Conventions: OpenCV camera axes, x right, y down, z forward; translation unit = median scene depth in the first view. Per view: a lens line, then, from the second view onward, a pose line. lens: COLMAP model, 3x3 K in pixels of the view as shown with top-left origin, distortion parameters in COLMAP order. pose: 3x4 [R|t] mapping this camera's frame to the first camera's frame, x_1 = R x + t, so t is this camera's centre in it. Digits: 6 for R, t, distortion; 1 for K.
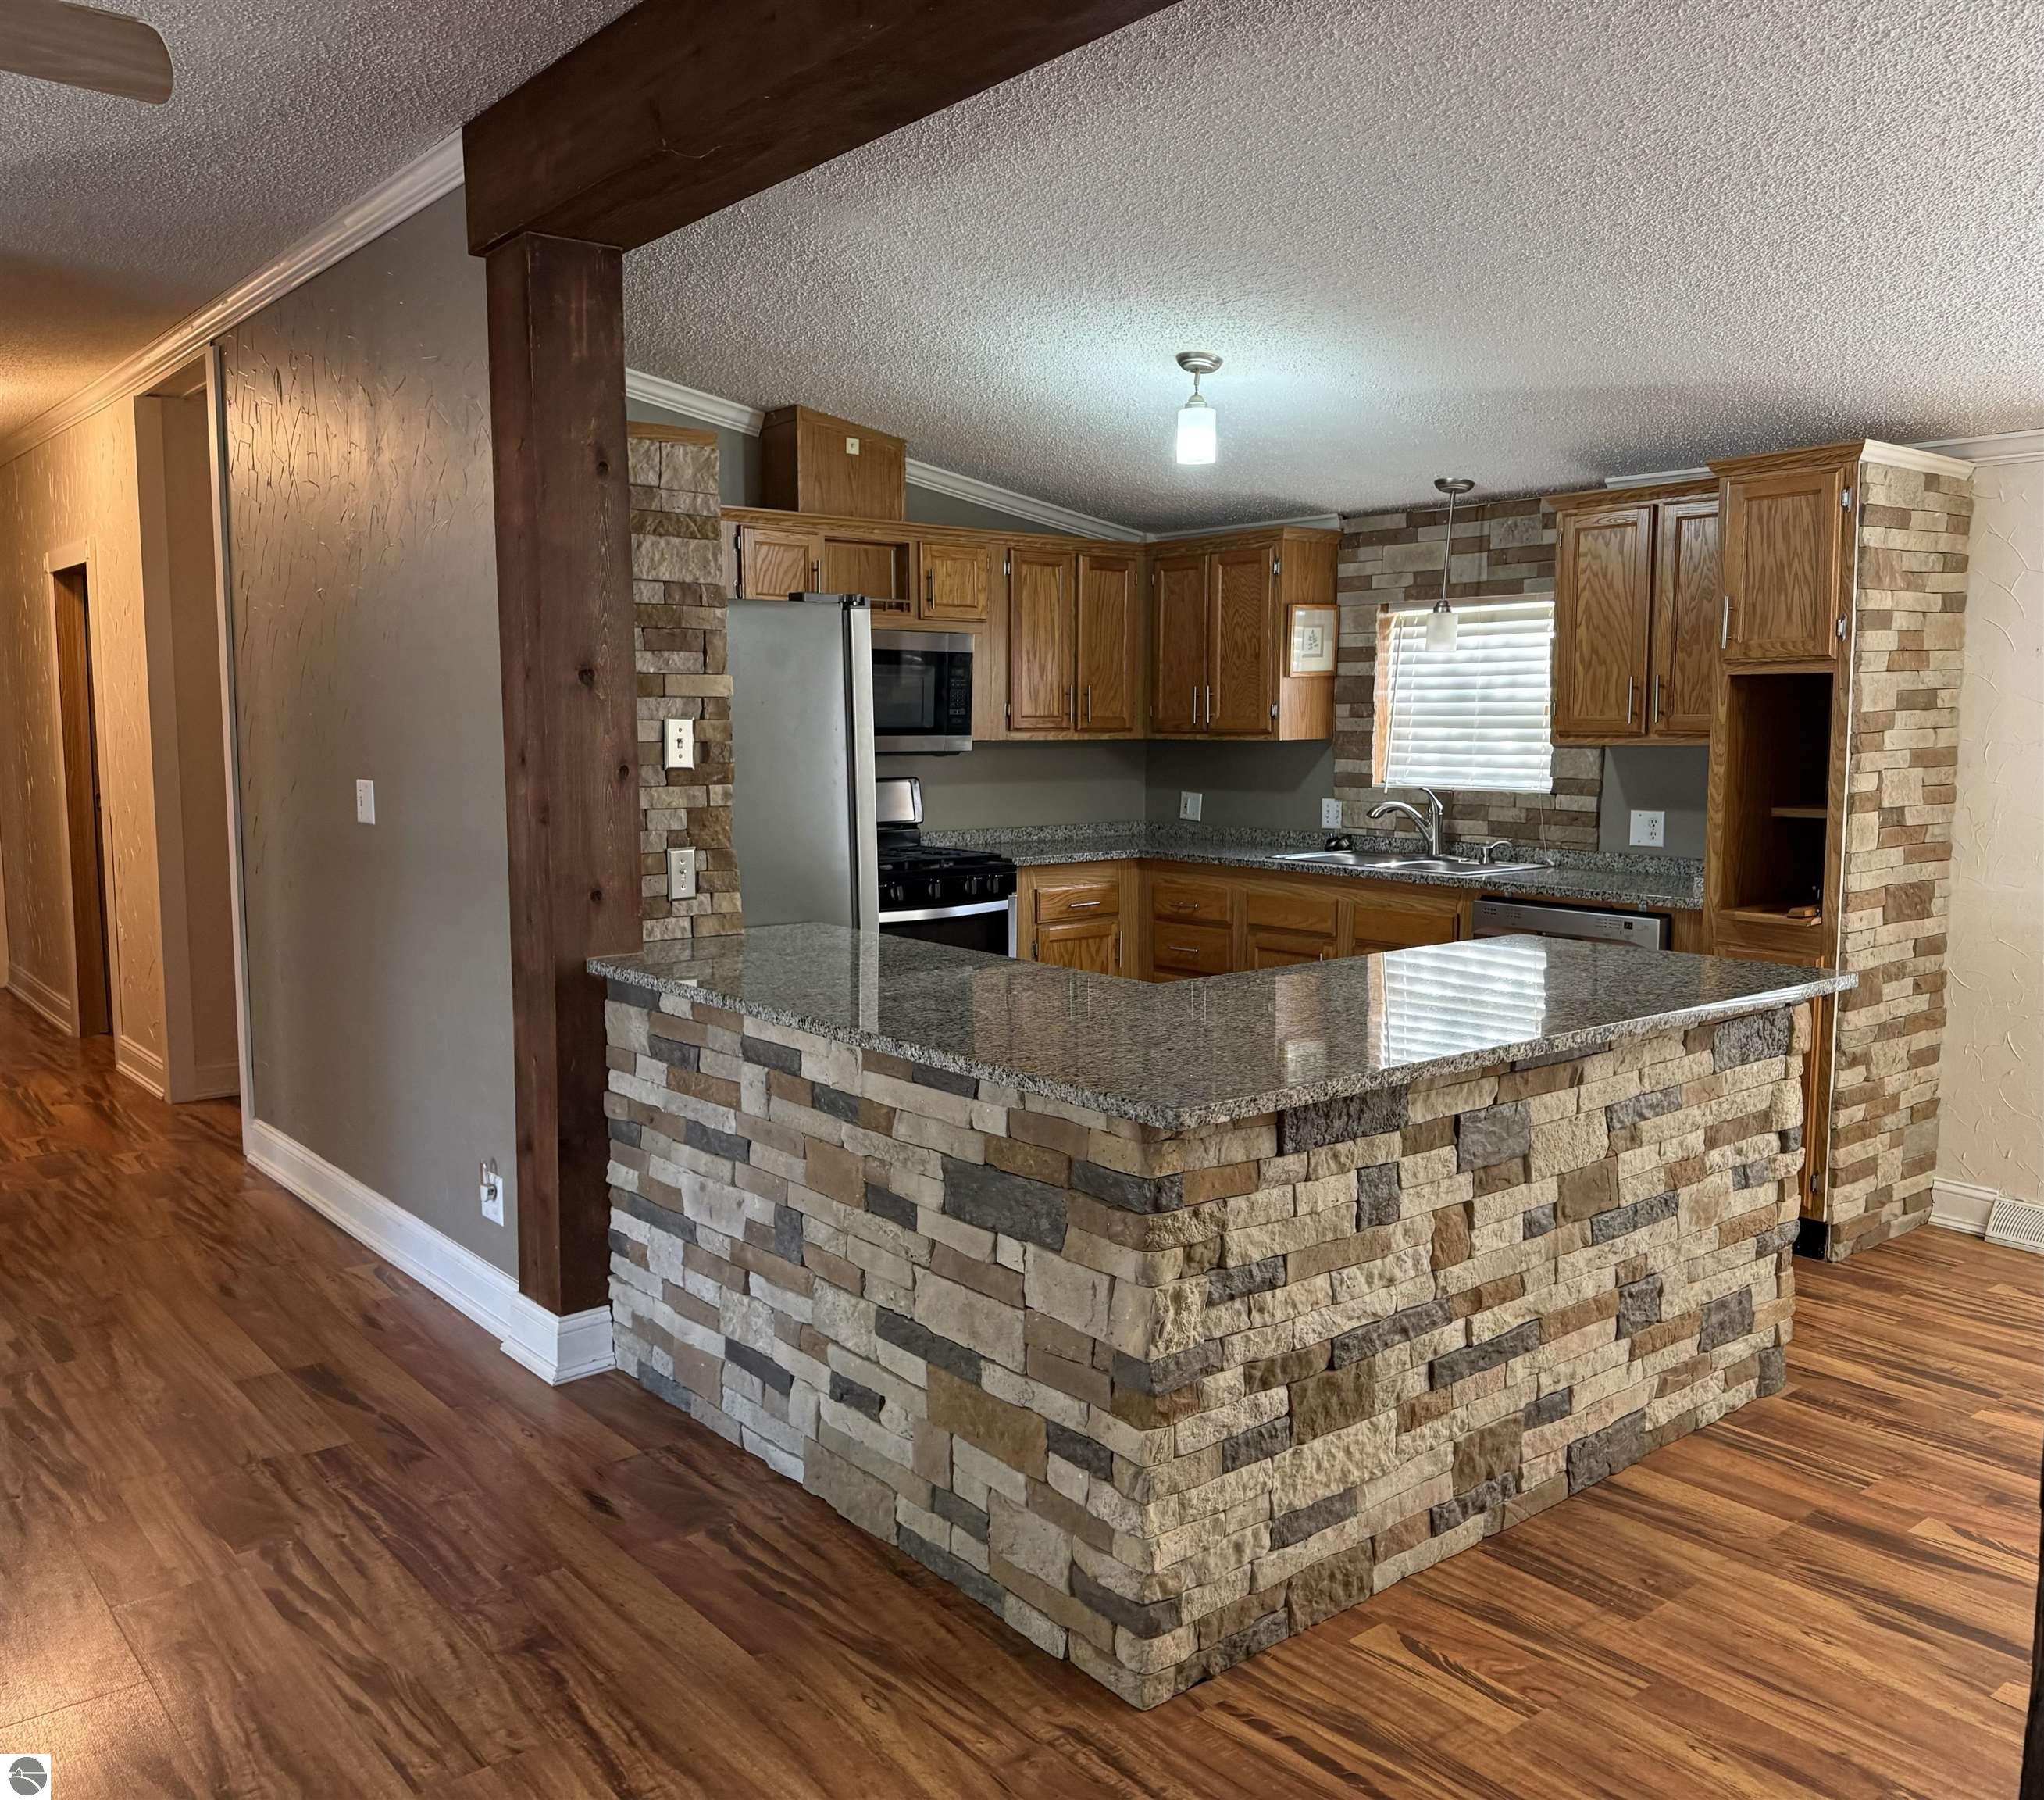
lens RADIAL K [[1676.8, 0, 1026.9], [0, 1676.8, 895.5], [0, 0, 1]] dist [0.170133, -0.365188]
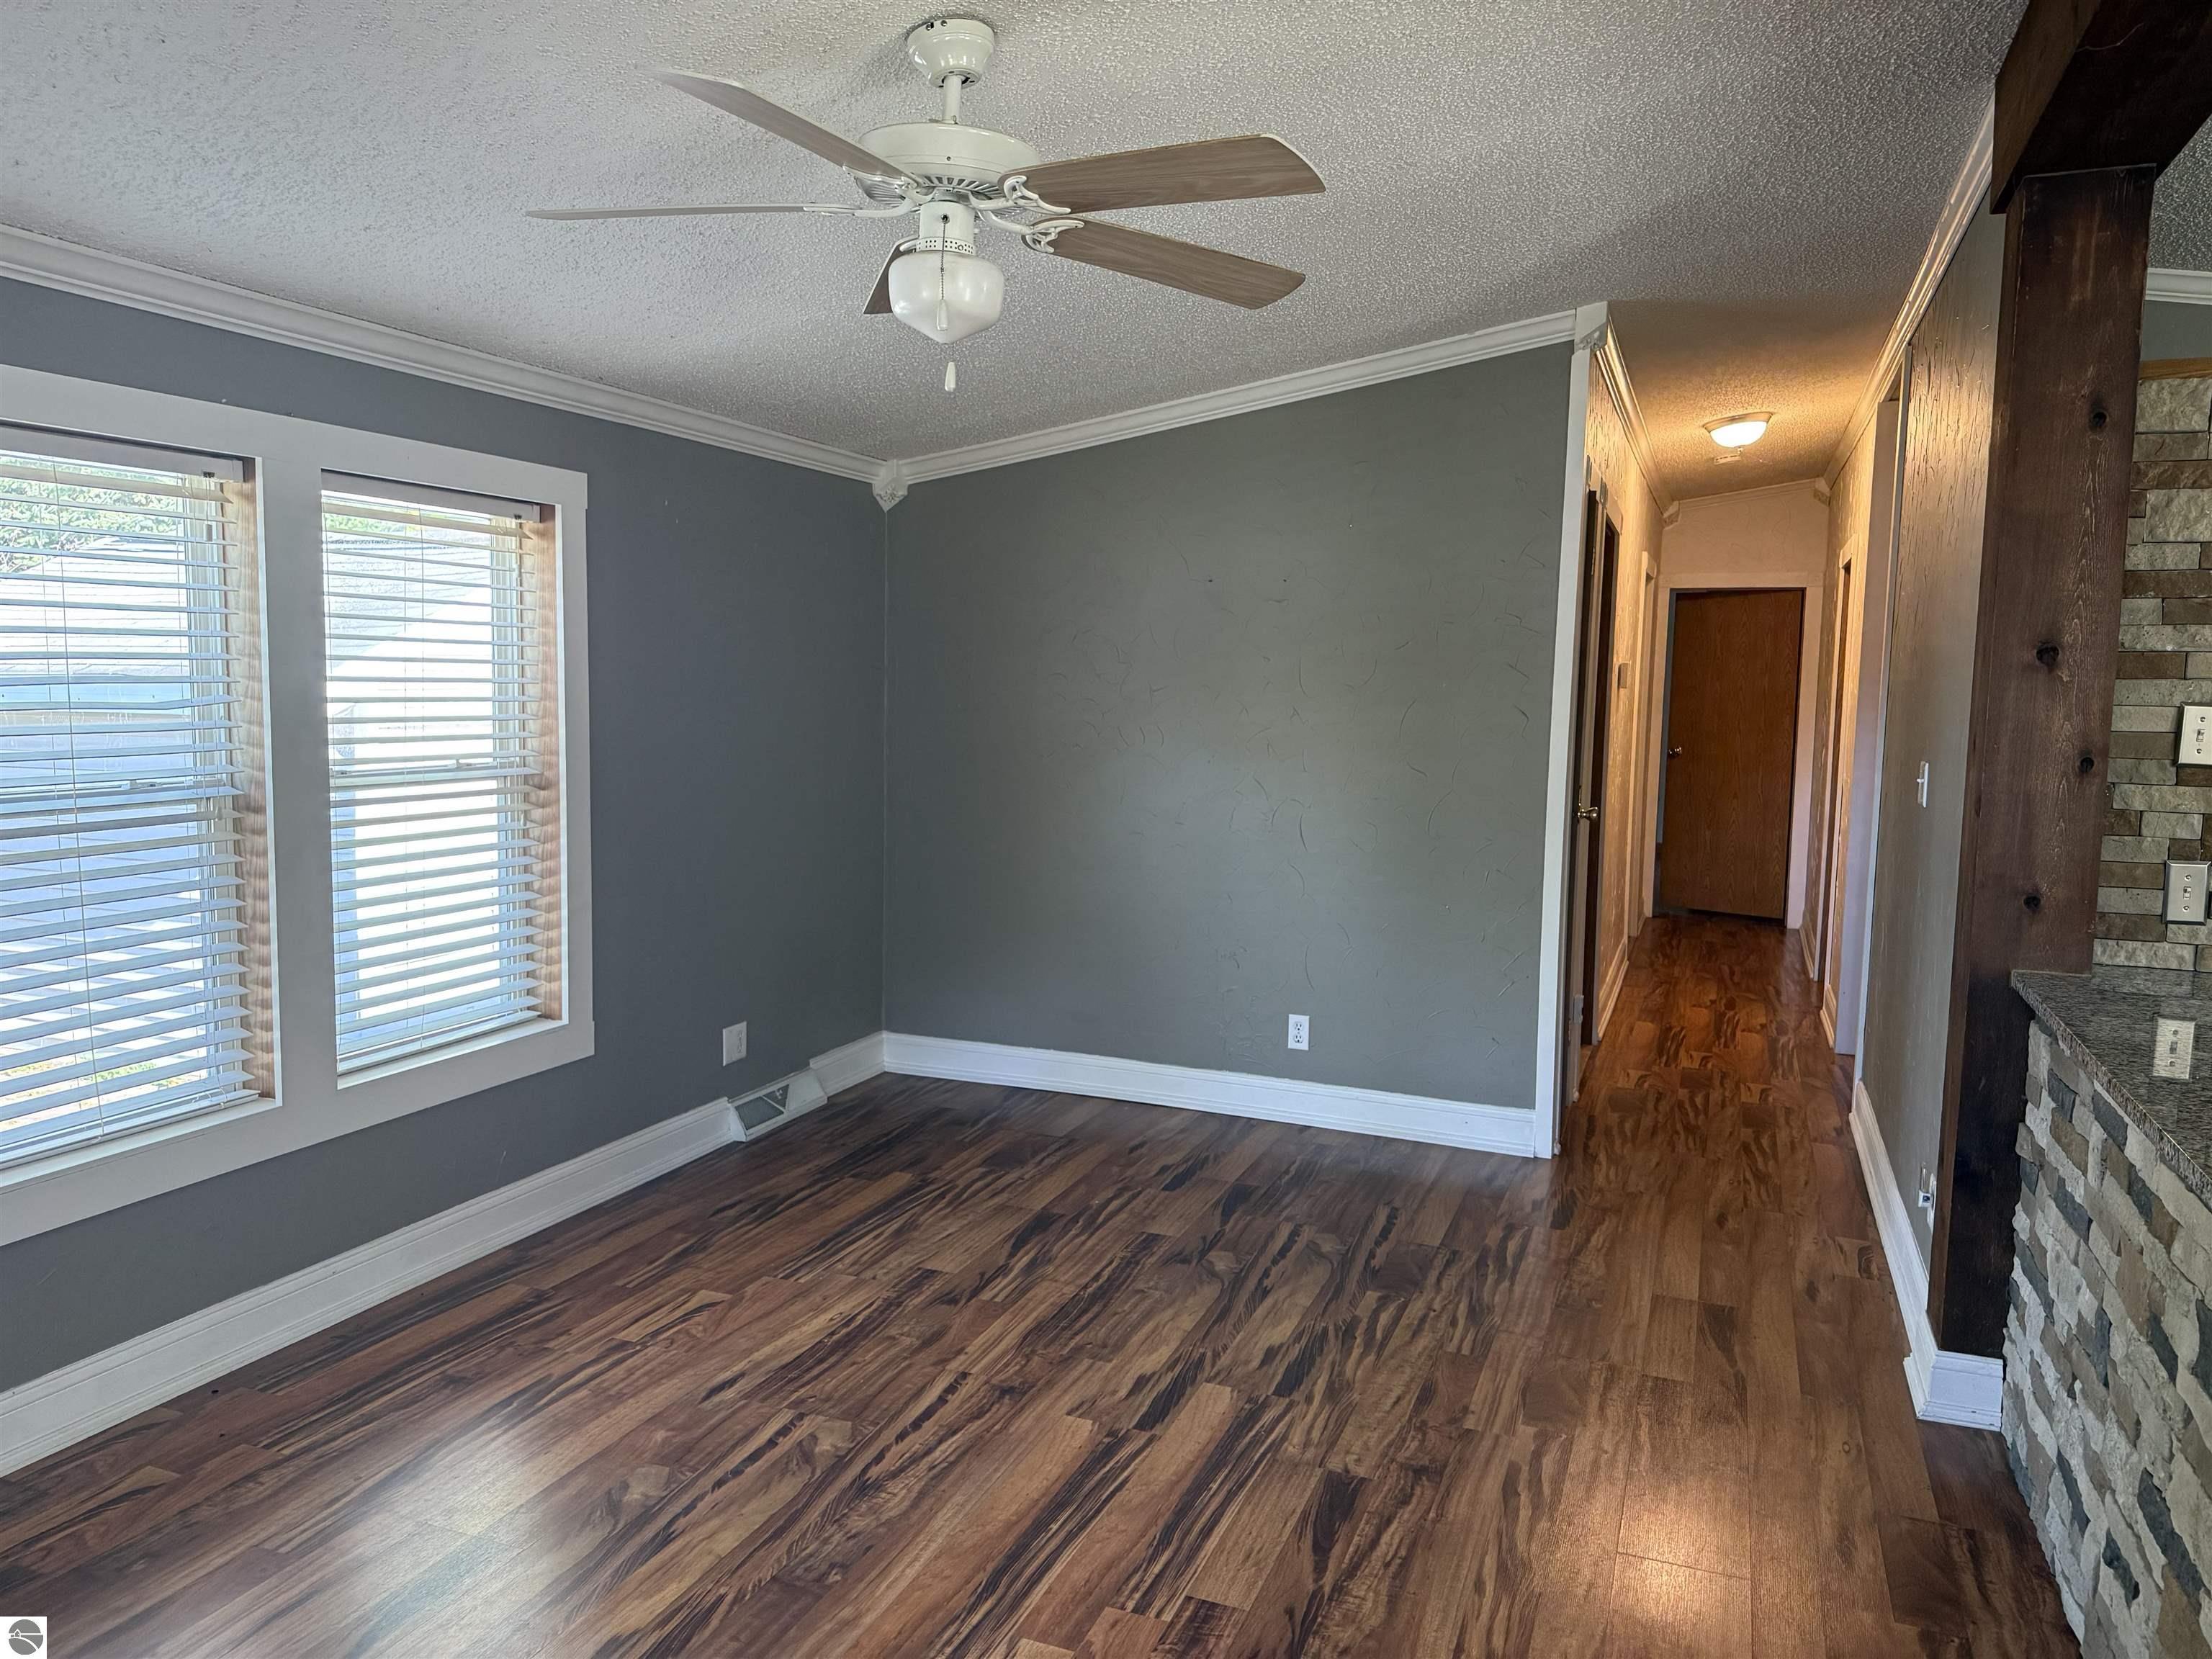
lens RADIAL K [[1556.5, 0, 1118.8], [0, 1556.5, 836.1], [0, 0, 1]] dist [-0.013019, 0.001577]
pose [[0.484972, 0.097625, -0.869064, 0.204613], [-0.109590, 0.992700, 0.050358, -0.021616], [0.867636, 0.070819, 0.492130, 0.174176]]
